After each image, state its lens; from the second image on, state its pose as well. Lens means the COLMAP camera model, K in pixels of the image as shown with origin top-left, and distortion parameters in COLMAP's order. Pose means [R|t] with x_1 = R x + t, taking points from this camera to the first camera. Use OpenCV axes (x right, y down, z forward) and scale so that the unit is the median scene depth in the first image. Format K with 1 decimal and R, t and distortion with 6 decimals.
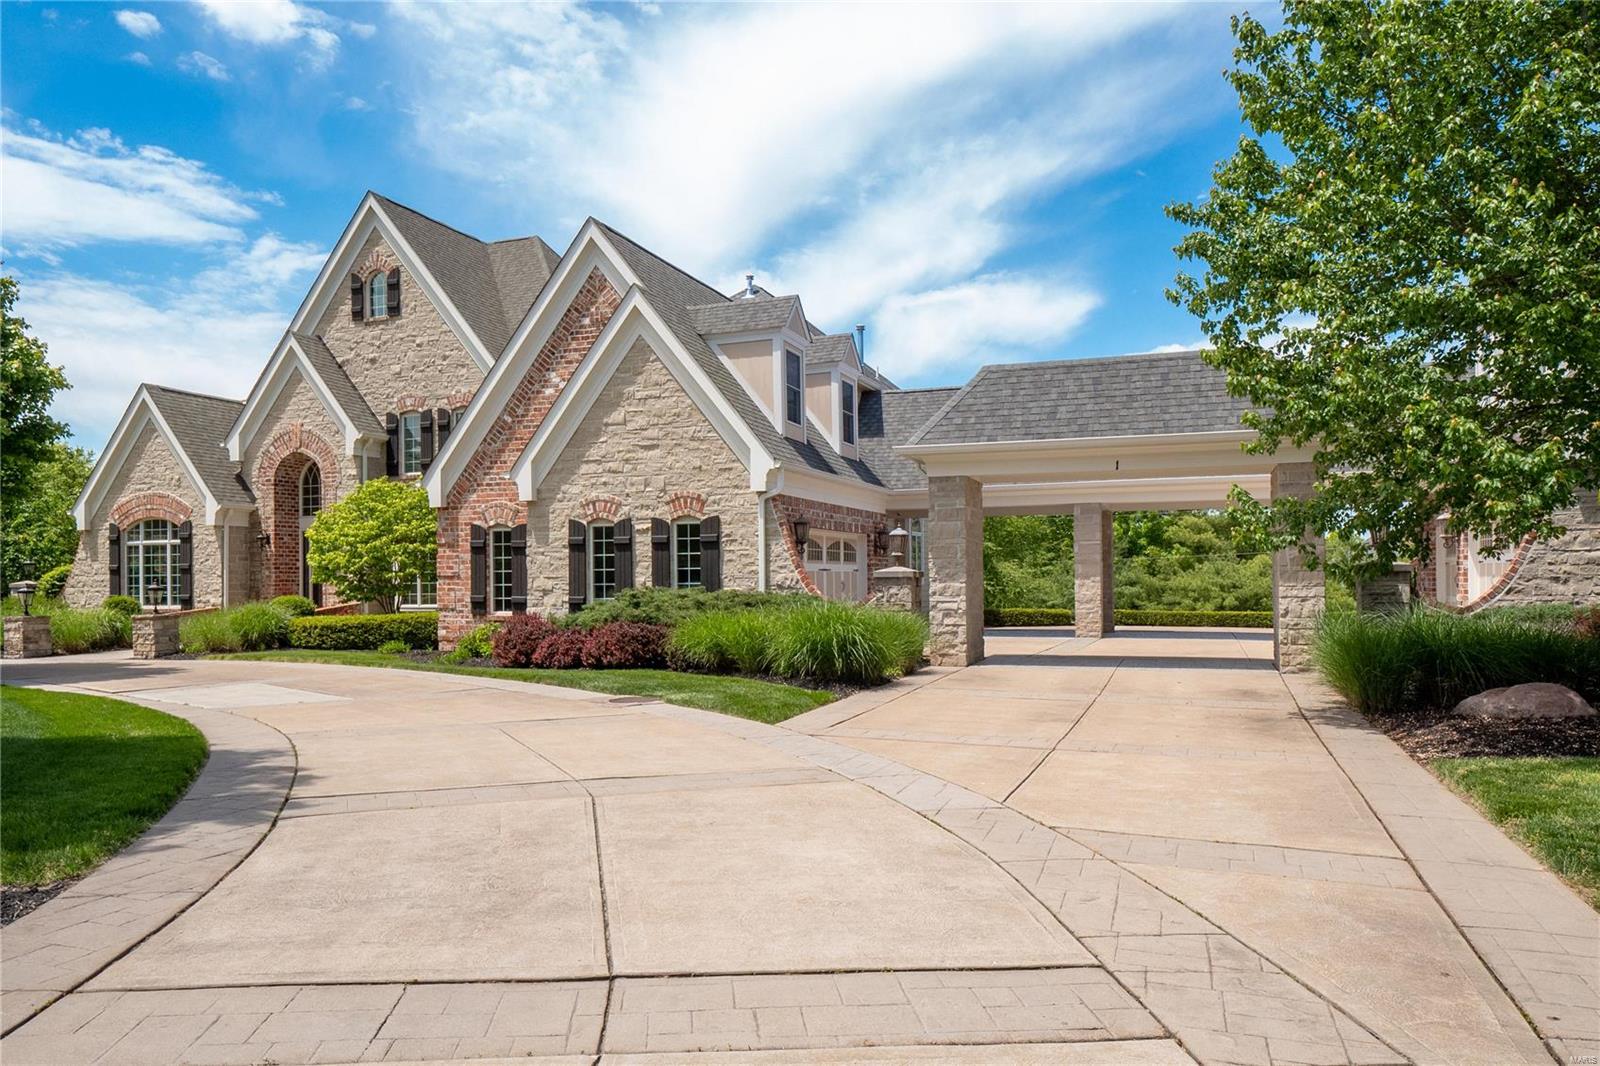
lens RADIAL K [[1084.4, 0, 800.0], [0, 1084.4, 533.0], [0, 0, 1]] dist [0.000063, 0.004815]
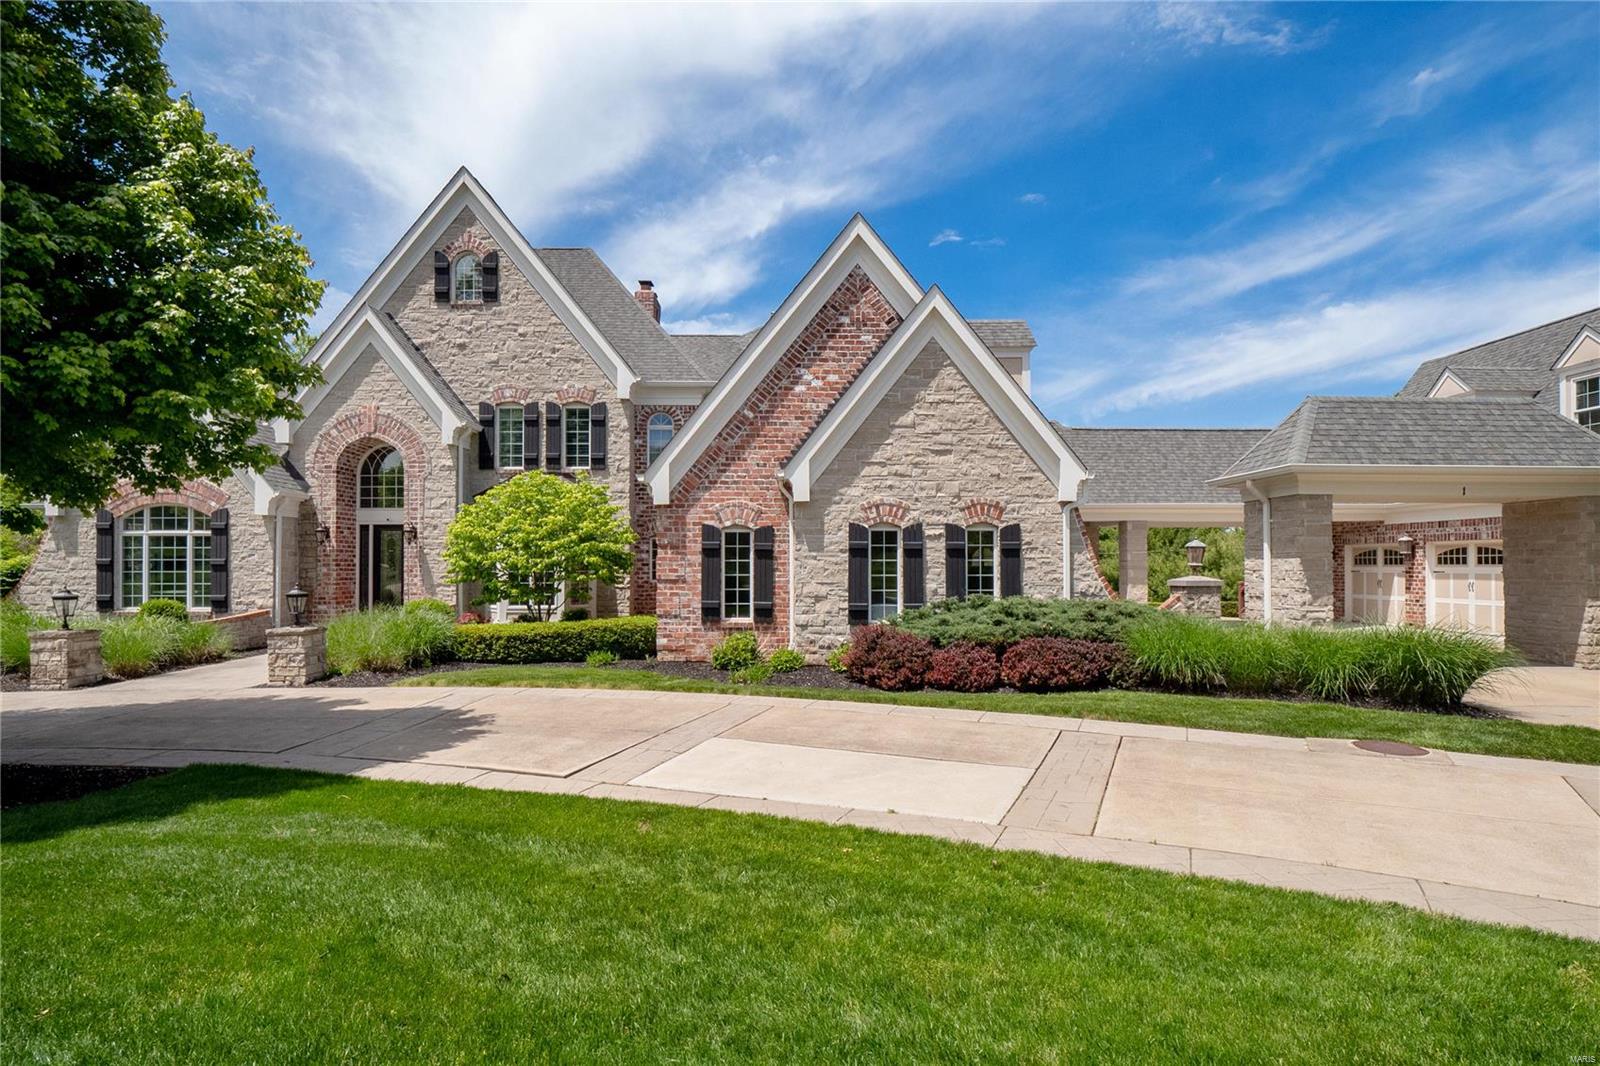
lens RADIAL K [[760.3, 0, 800.0], [0, 760.3, 533.0], [0, 0, 1]] dist [-0.008698, -0.000985]
pose [[0.933438, 0.023832, 0.357946, -0.454779], [-0.022779, 0.999715, -0.007159, 0.002178], [-0.358014, -0.001471, 0.933715, 0.359665]]
